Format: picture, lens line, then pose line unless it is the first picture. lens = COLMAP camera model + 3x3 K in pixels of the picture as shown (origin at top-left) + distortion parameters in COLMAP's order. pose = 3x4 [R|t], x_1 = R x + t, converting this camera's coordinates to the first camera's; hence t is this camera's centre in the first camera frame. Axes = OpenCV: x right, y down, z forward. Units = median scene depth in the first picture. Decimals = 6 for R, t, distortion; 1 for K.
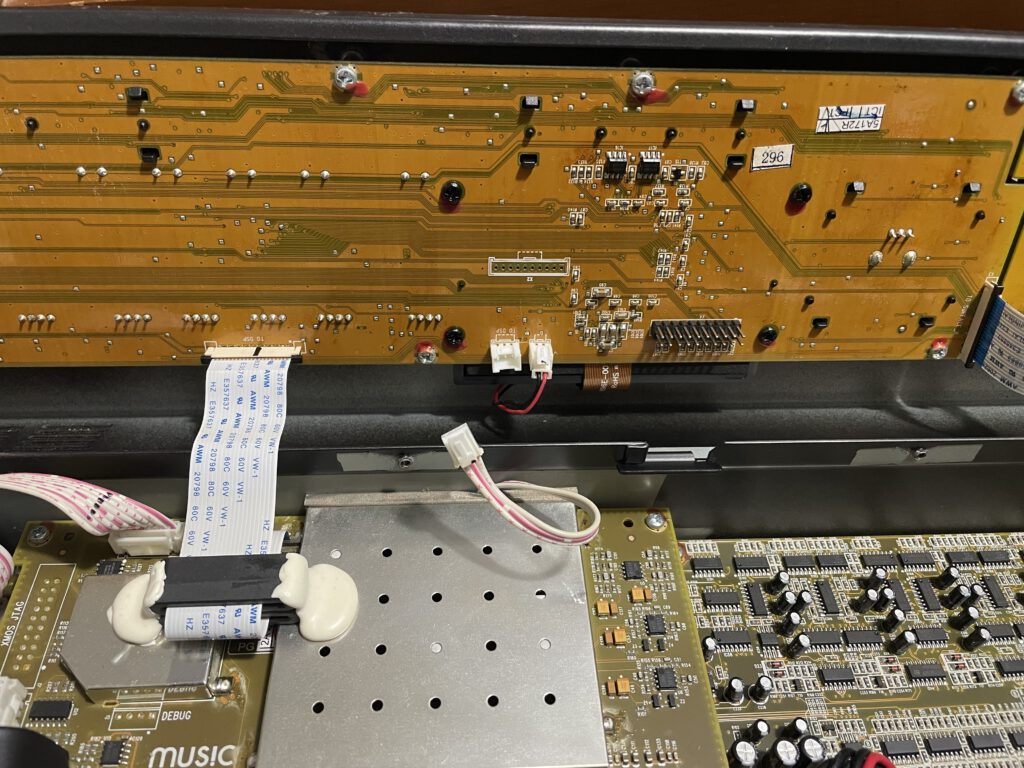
lens RADIAL K [[781.8, 0, 513.7], [0, 781.8, 383.1], [0, 0, 1]] dist [0.001874, -0.045533]
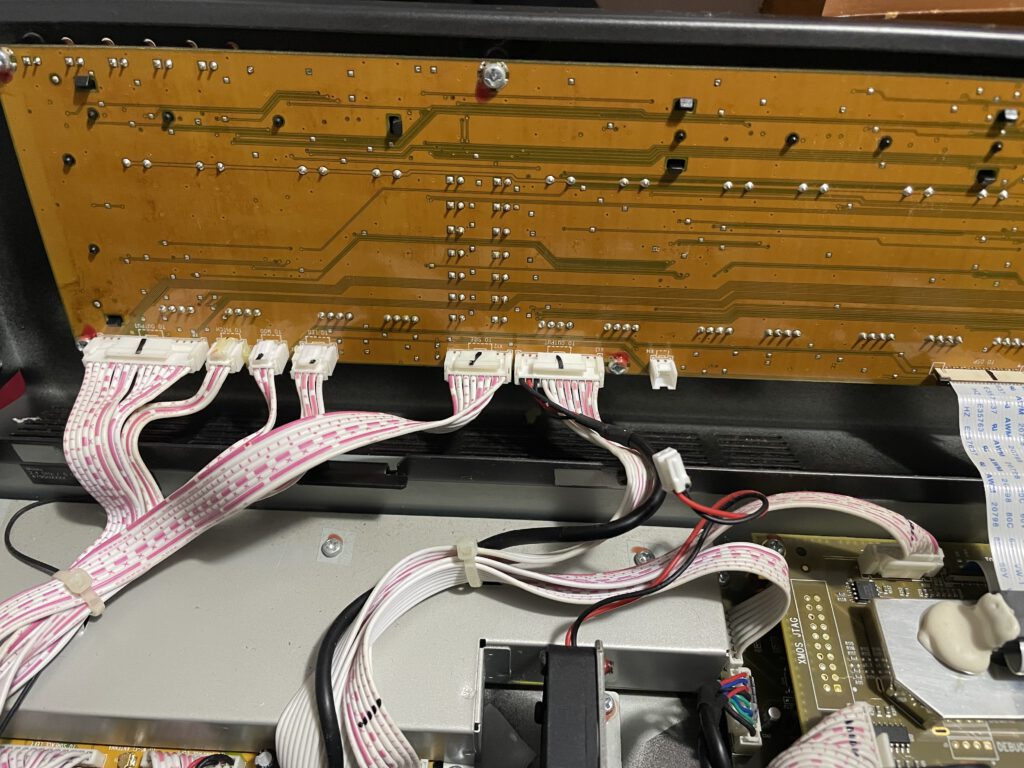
lens RADIAL K [[818.7, 0, 512.5], [0, 818.7, 386.3], [0, 0, 1]] dist [0.042098, -0.046164]
pose [[0.995356, 0.044437, -0.085388, -0.941011], [-0.045384, 0.998927, -0.009191, 0.009699], [0.084888, 0.013023, 0.996305, -0.091710]]
